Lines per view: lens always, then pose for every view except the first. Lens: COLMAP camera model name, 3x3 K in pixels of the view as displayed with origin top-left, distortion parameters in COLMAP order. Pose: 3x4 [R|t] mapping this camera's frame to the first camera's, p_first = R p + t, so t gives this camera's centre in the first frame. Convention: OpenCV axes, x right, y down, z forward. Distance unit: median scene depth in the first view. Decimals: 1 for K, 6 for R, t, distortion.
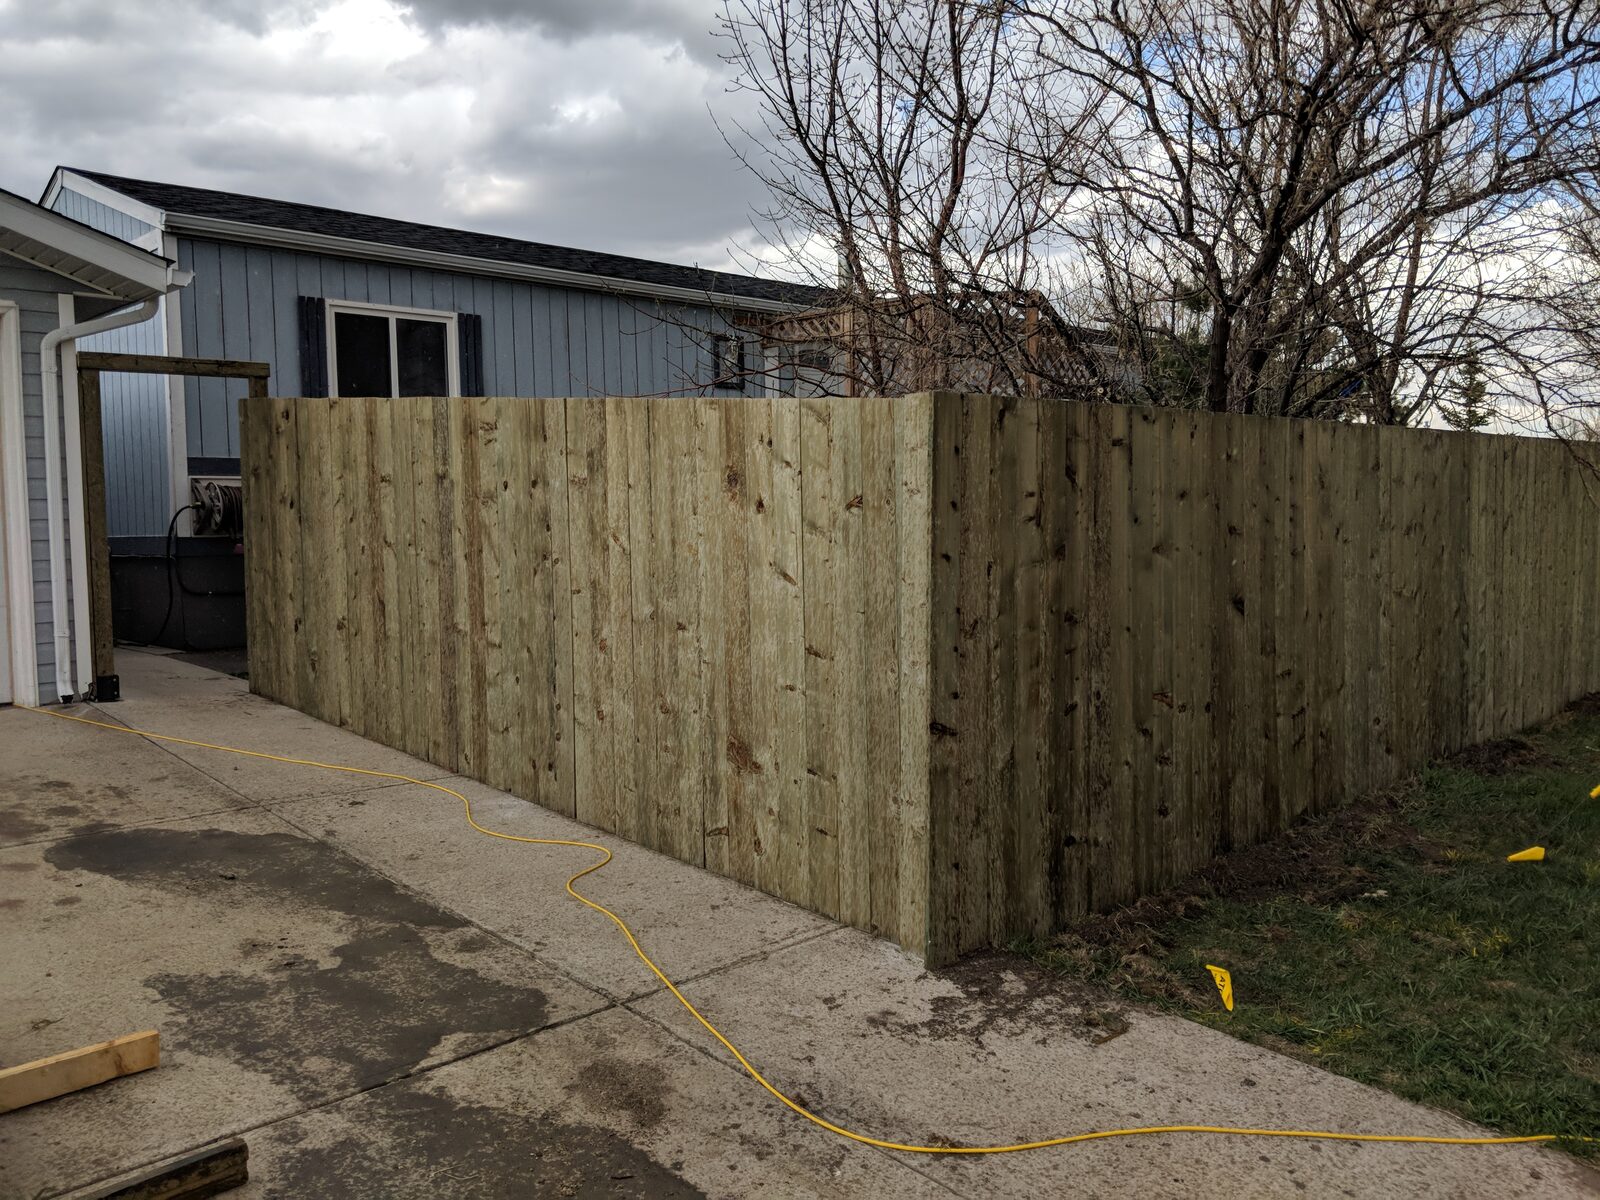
lens RADIAL K [[1281.4, 0, 790.6], [0, 1281.4, 569.4], [0, 0, 1]] dist [0.058328, -0.104438]
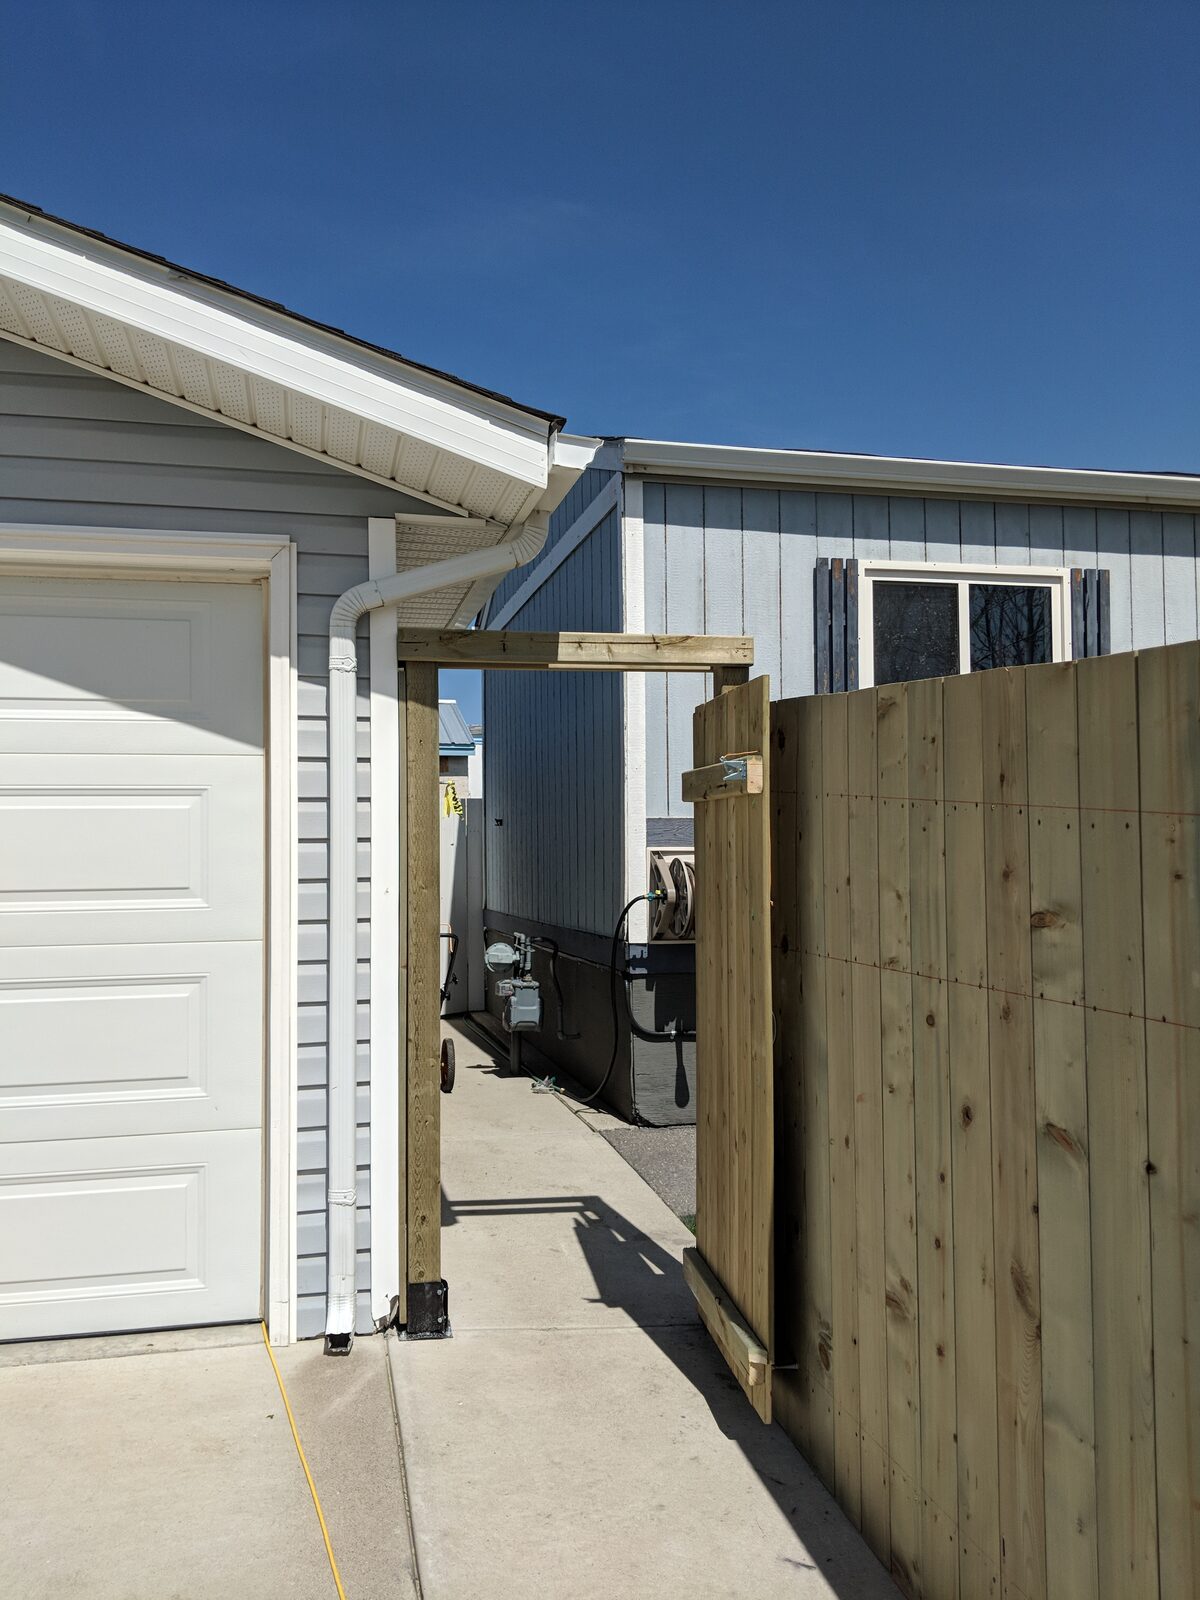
lens RADIAL K [[1281.4, 0, 602.2], [0, 1281.4, 835.3], [0, 0, 1]] dist [0.058328, -0.104438]
pose [[0.861372, -0.000652, -0.507974, -0.311376], [-0.027060, 0.998520, -0.047169, -0.090812], [0.507253, 0.054376, 0.860080, 0.841731]]
